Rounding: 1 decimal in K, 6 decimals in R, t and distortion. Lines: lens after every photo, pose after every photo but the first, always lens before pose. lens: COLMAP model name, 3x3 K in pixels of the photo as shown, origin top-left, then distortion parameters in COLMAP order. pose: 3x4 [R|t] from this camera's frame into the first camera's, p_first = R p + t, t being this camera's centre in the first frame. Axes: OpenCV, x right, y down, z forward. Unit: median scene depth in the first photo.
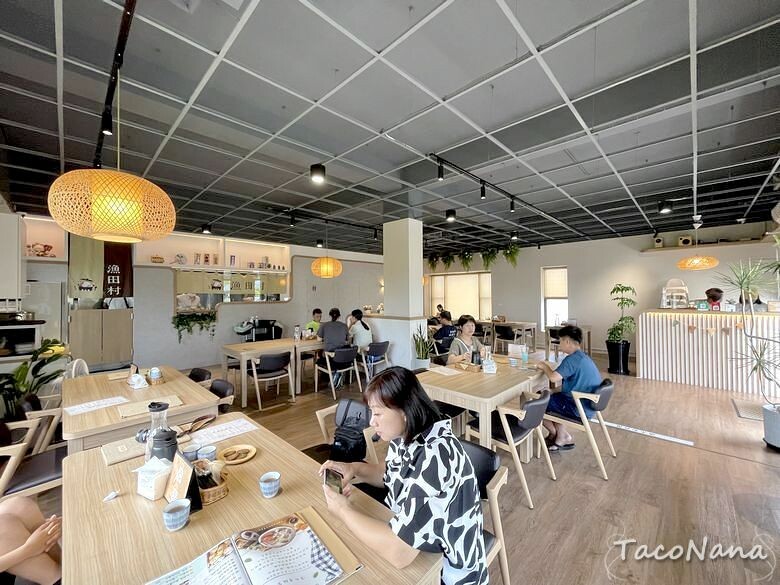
lens RADIAL K [[316.6, 0, 387.9], [0, 316.6, 292.0], [0, 0, 1]] dist [-0.000776, 0.001112]
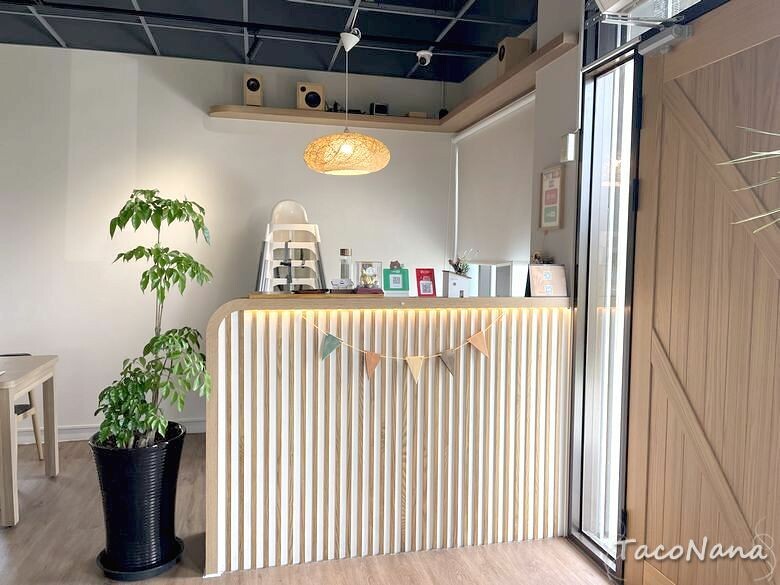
lens RADIAL K [[594.1, 0, 390.3], [0, 594.1, 290.2], [0, 0, 1]] dist [0.045144, -0.004229]
pose [[0.541661, -0.035068, 0.839865, 0.466796], [-0.024327, 0.998057, 0.057363, 0.018789], [-0.840245, -0.051503, 0.539756, 0.622998]]
